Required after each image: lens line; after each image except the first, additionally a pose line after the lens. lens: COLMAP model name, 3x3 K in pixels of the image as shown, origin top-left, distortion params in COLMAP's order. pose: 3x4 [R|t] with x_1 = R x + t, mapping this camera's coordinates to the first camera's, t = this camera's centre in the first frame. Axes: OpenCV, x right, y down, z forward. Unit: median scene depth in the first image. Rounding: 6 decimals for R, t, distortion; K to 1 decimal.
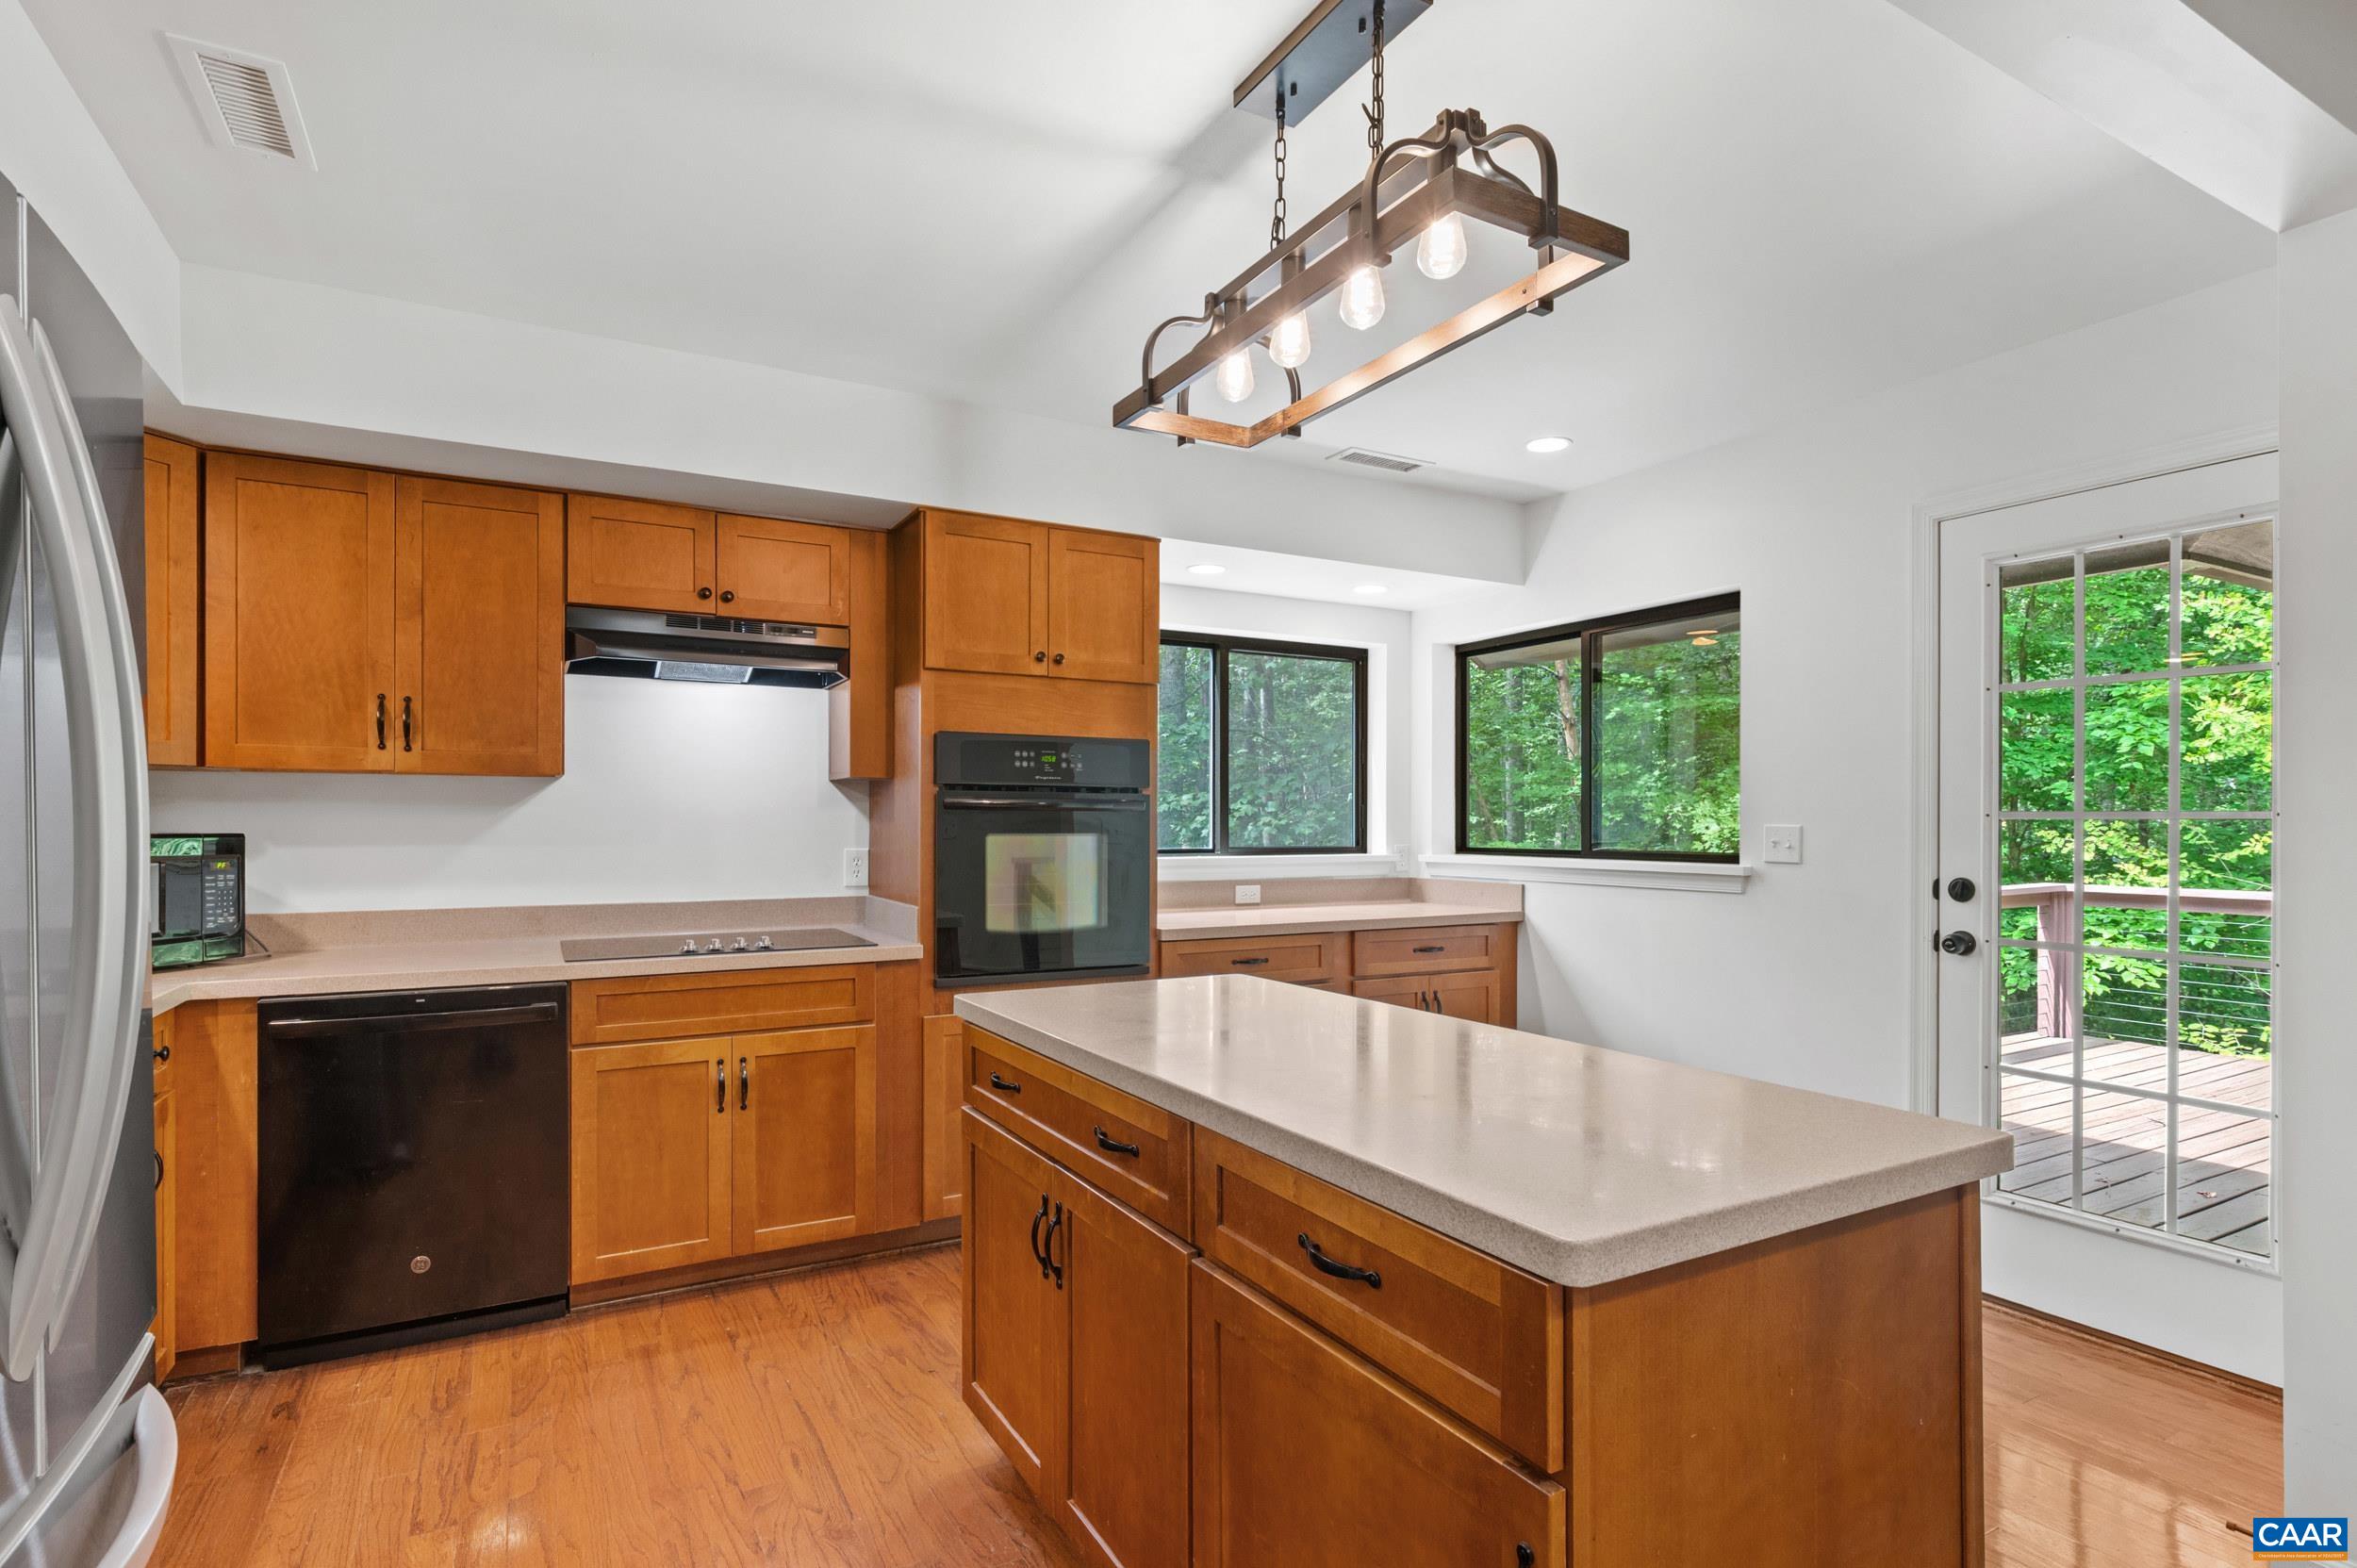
lens RADIAL K [[1168.0, 0, 1170.8], [0, 1168.0, 827.9], [0, 0, 1]] dist [-0.000377, 0.001509]
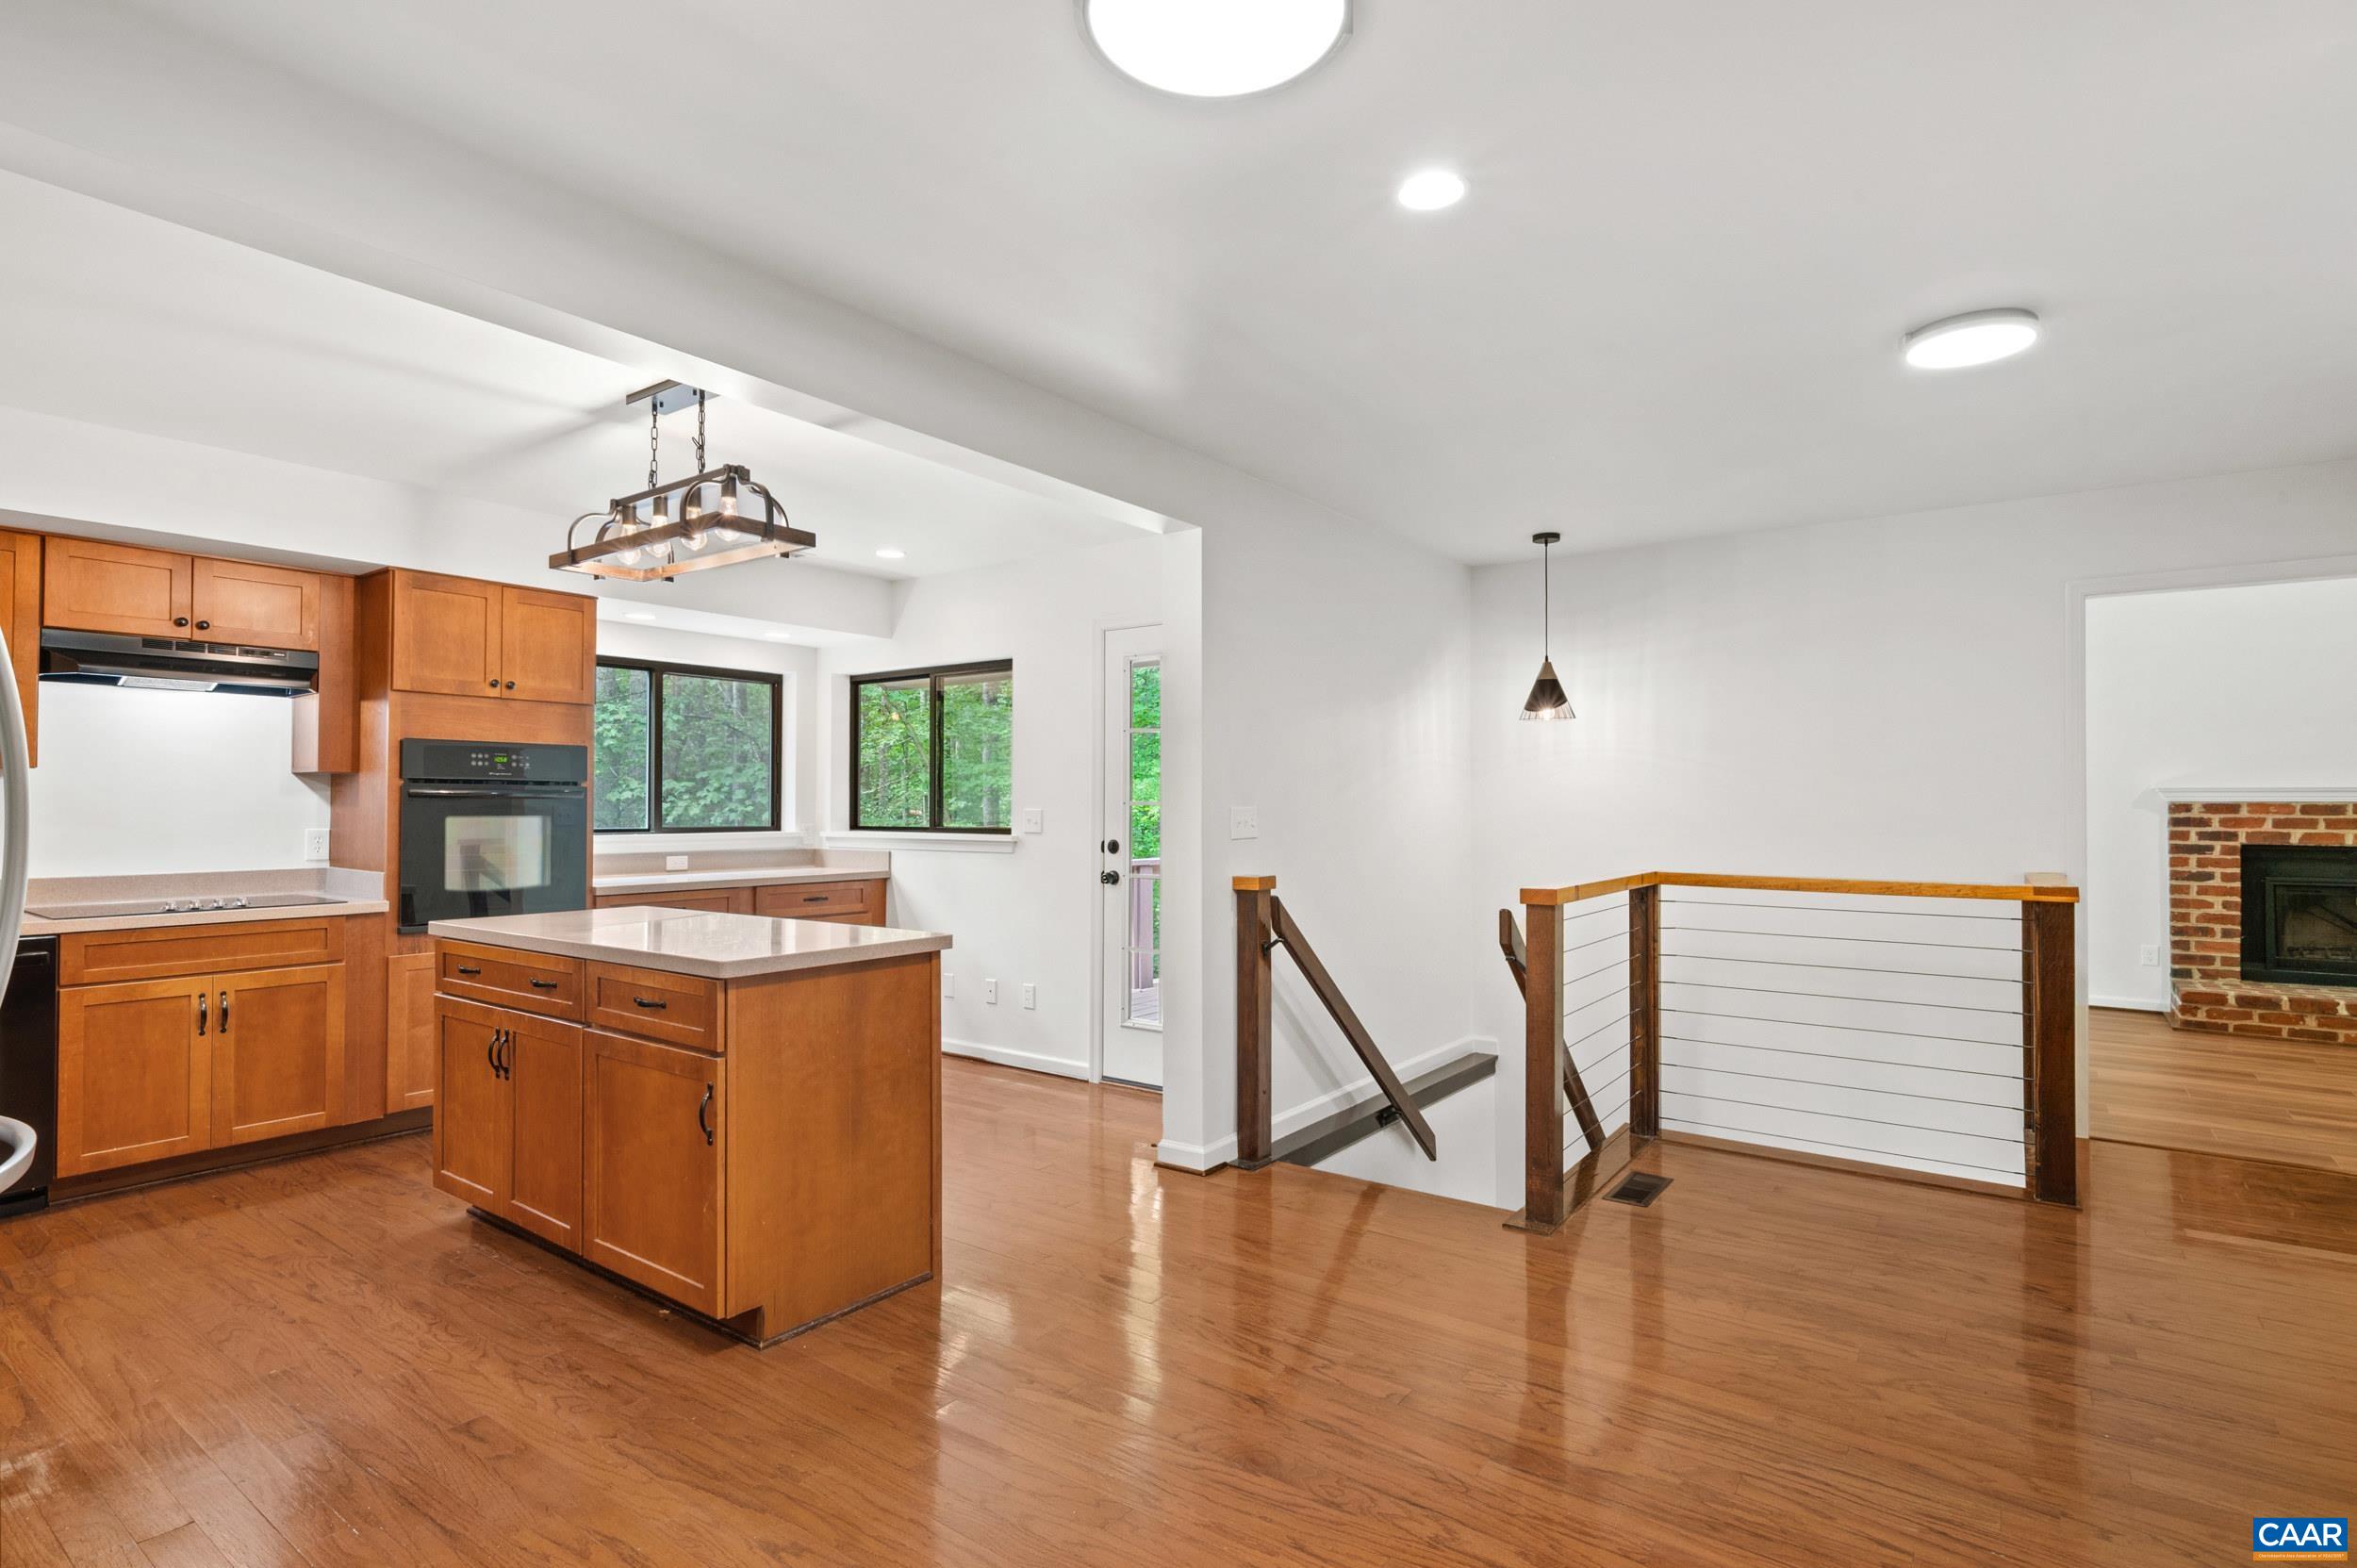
lens RADIAL K [[1168.0, 0, 1180.7], [0, 1168.0, 790.8], [0, 0, 1]] dist [-0.000377, 0.001509]
pose [[0.910611, 0.006021, 0.413222, 0.054412], [0.001624, 0.999834, -0.018149, 0.001829], [-0.413262, 0.017198, 0.910450, -0.566988]]
